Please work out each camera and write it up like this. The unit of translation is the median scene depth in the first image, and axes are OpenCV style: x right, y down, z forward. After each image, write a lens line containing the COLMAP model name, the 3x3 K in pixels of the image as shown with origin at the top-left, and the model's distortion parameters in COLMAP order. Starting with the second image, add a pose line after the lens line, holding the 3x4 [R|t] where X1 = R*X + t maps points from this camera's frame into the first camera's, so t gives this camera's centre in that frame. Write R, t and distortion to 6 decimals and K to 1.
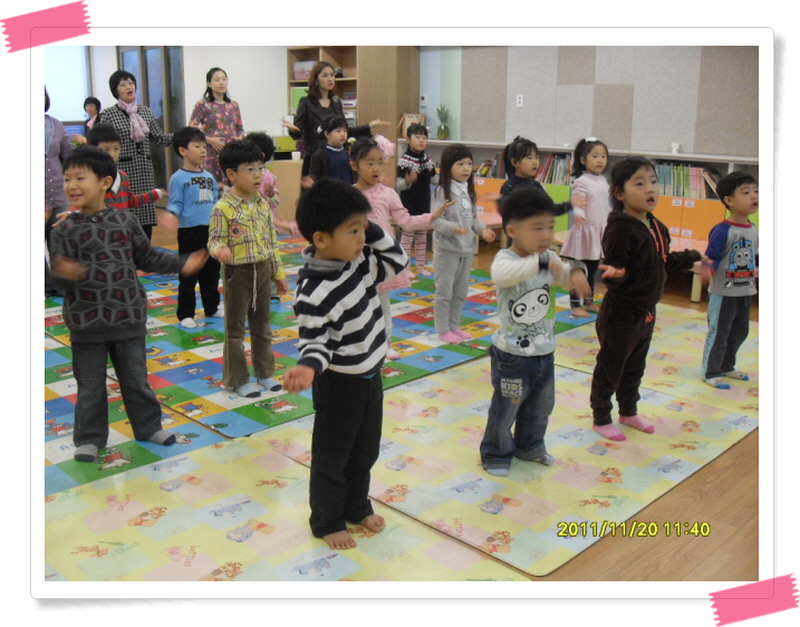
lens RADIAL K [[783.2, 0, 400.0], [0, 783.2, 313.5], [0, 0, 1]] dist [-0.082999, 0.007849]
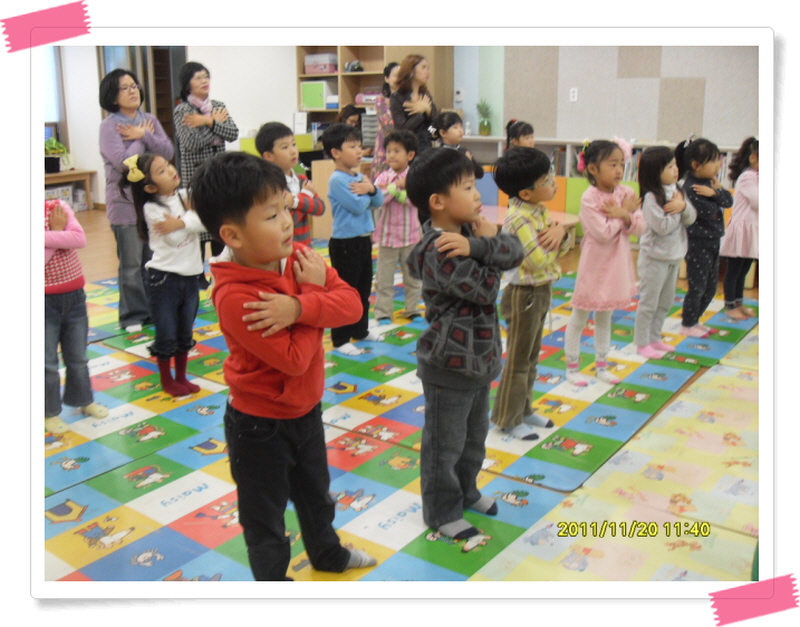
lens RADIAL K [[783.2, 0, 400.0], [0, 783.2, 313.5], [0, 0, 1]] dist [-0.082999, 0.007849]
pose [[0.989250, -0.047533, 0.138294, -0.220874], [0.046859, 0.998868, 0.008128, -0.021825], [-0.138524, -0.001560, 0.990358, 0.081822]]
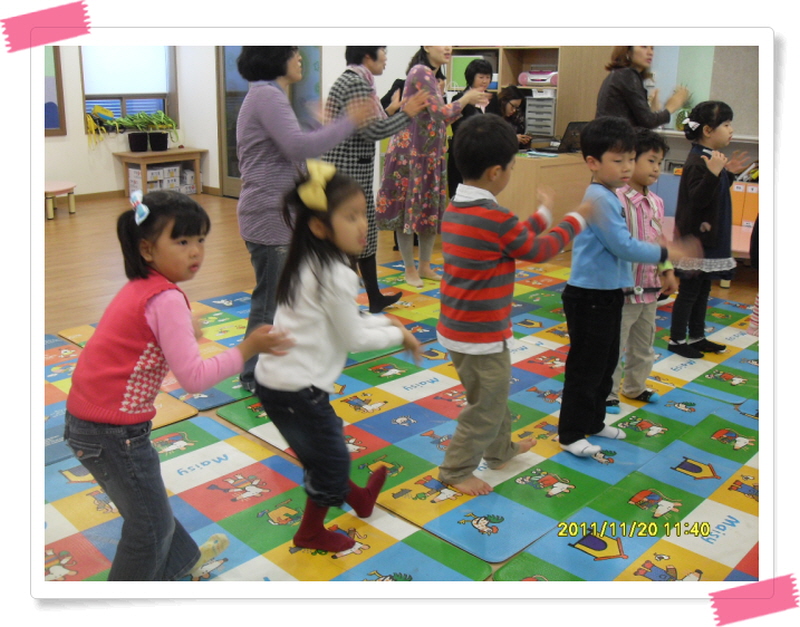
lens RADIAL K [[783.2, 0, 400.0], [0, 783.2, 313.5], [0, 0, 1]] dist [-0.082999, 0.007849]
pose [[0.999594, 0.013049, 0.025324, -0.279428], [-0.013774, 0.999494, 0.028666, -0.071929], [-0.024937, -0.029003, 0.999268, 0.285564]]
